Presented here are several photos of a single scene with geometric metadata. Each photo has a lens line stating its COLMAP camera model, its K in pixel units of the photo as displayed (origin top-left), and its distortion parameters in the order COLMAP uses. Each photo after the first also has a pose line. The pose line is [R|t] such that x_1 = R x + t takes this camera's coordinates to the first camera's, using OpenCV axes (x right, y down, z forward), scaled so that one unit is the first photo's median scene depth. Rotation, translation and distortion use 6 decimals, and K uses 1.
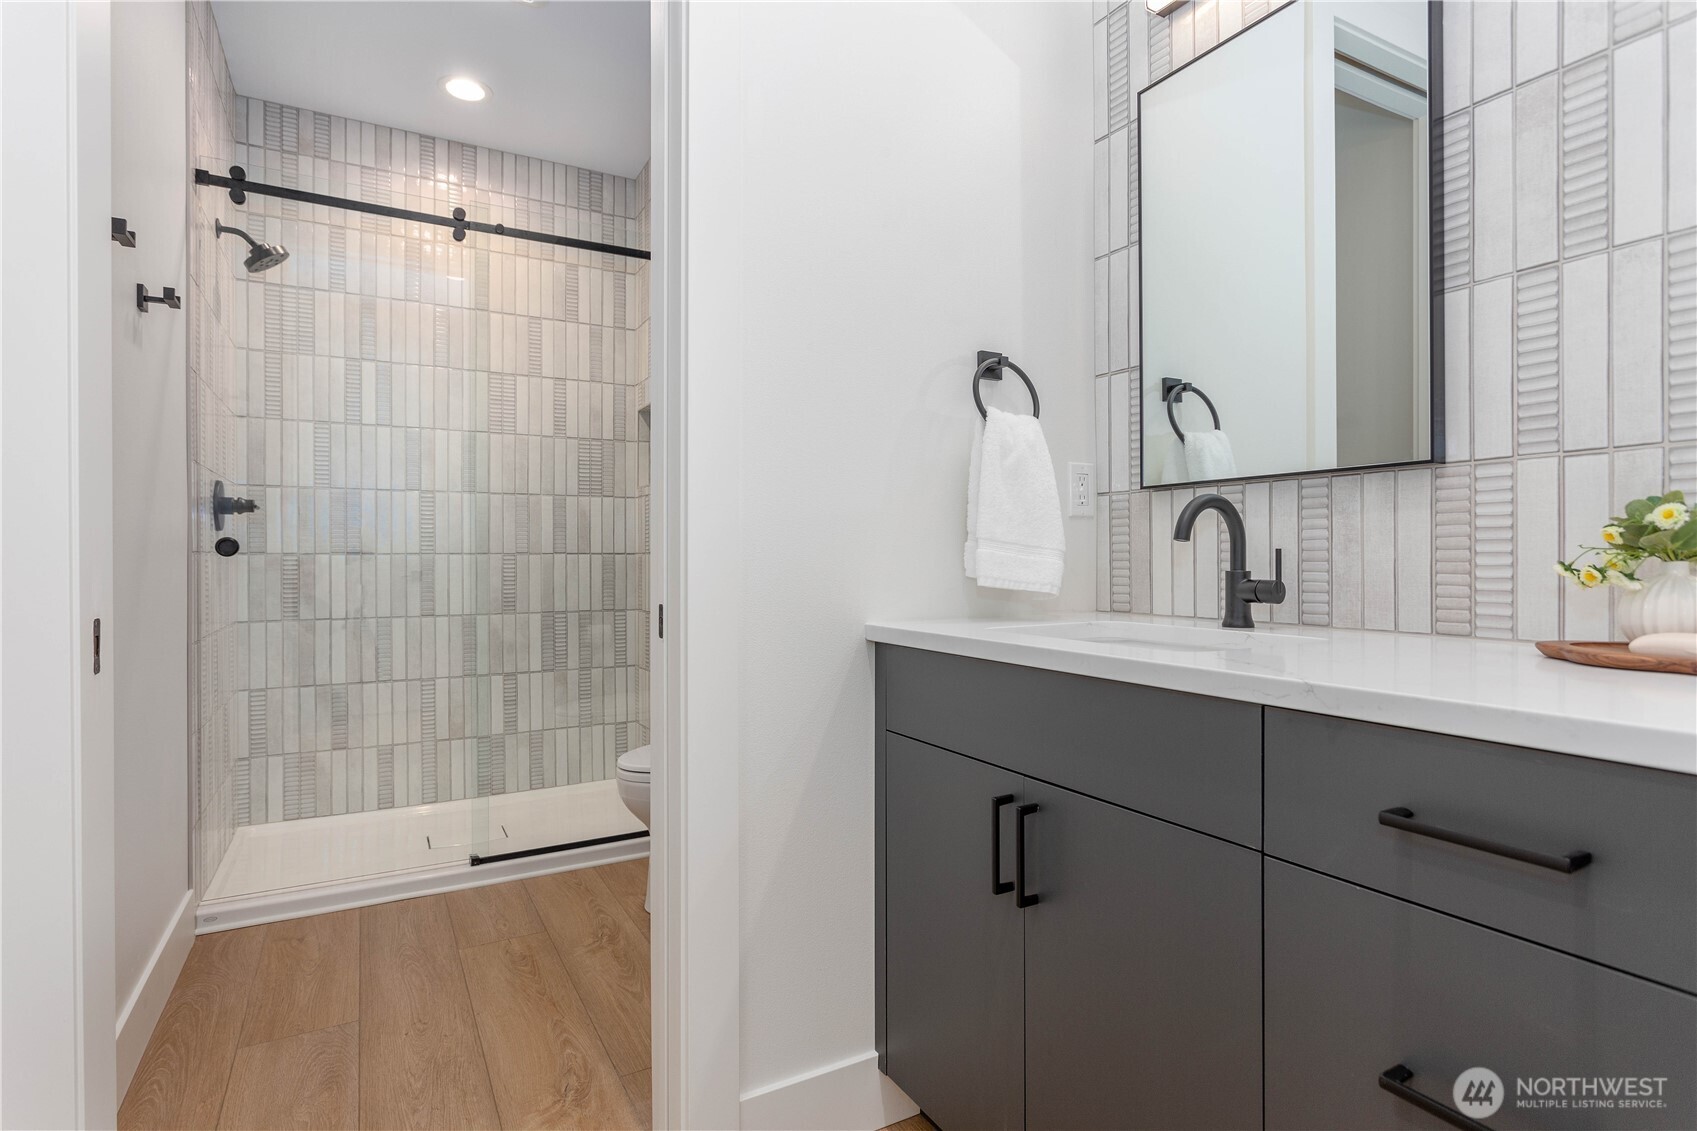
lens RADIAL K [[859.4, 0, 838.0], [0, 859.4, 560.5], [0, 0, 1]] dist [-0.006259, 0.002330]
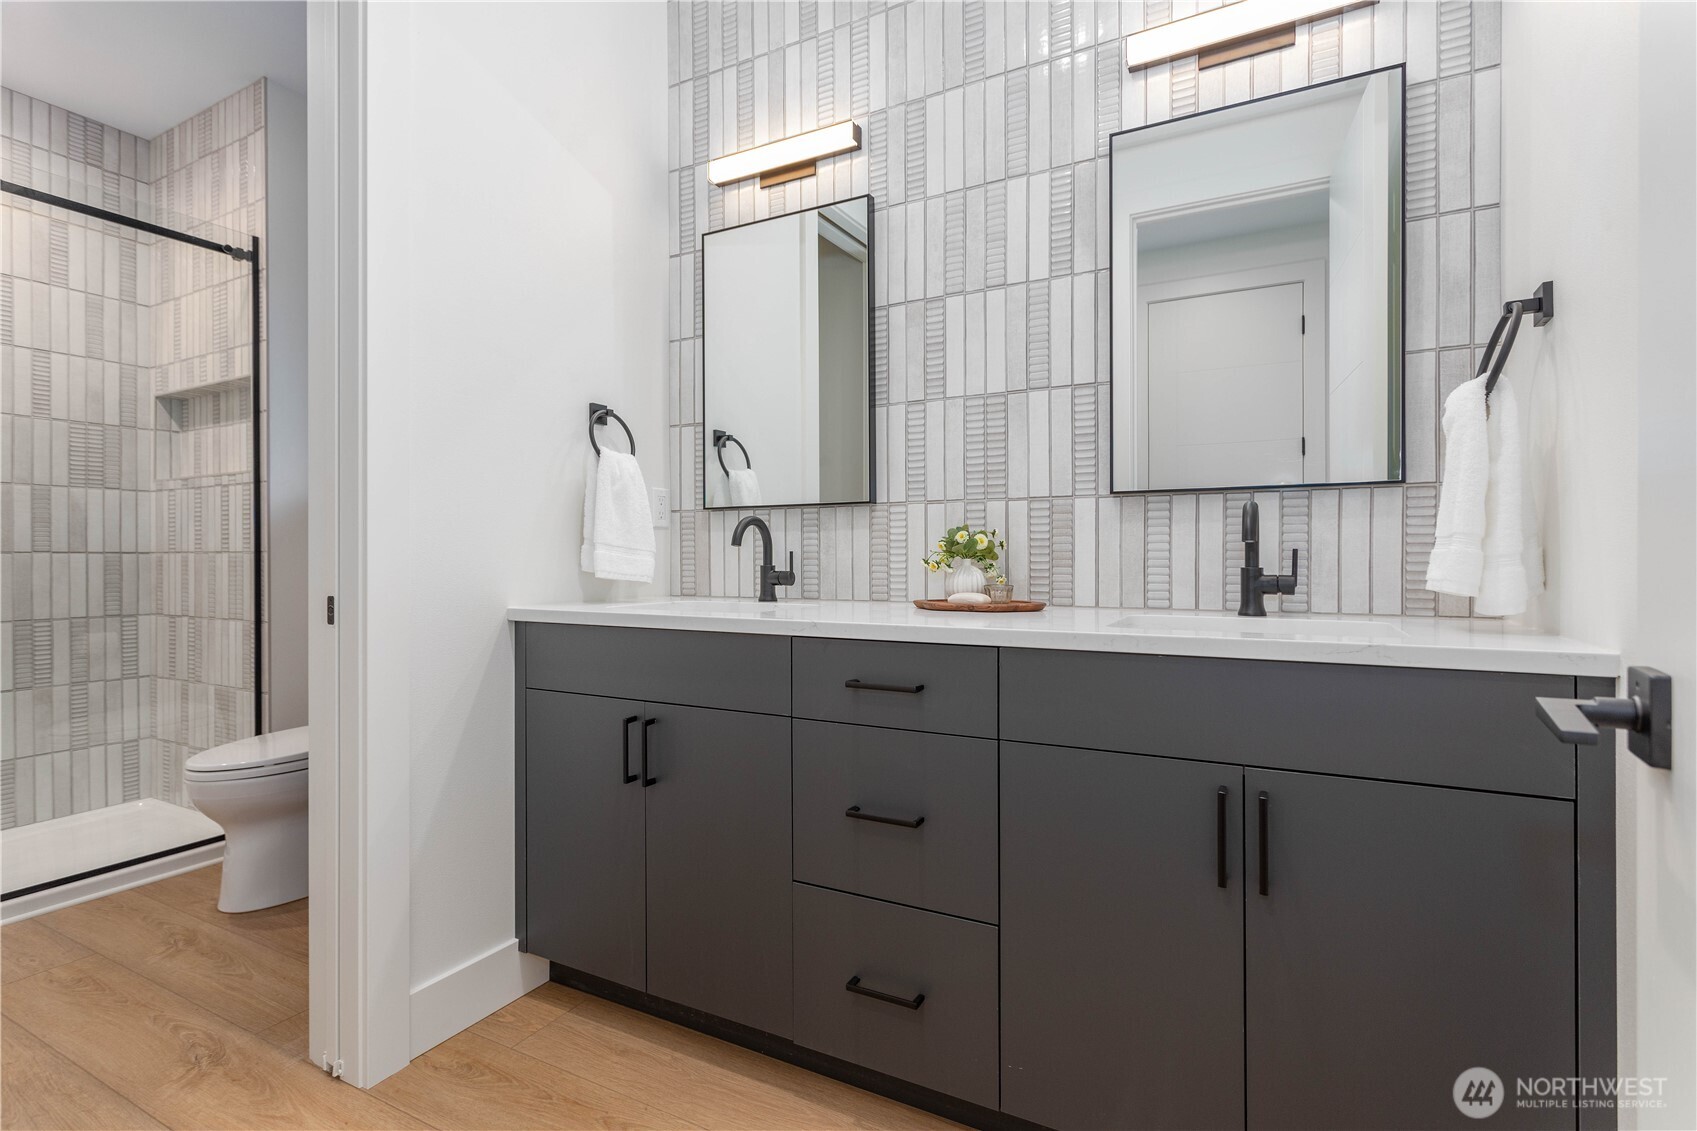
lens RADIAL K [[812.4, 0, 846.2], [0, 812.4, 557.1], [0, 0, 1]] dist [0.004026, 0.000512]
pose [[0.843541, 0.000443, 0.537064, -0.211389], [0.001661, 0.999993, -0.003435, 0.002237], [-0.537062, 0.003790, 0.843534, -0.330257]]
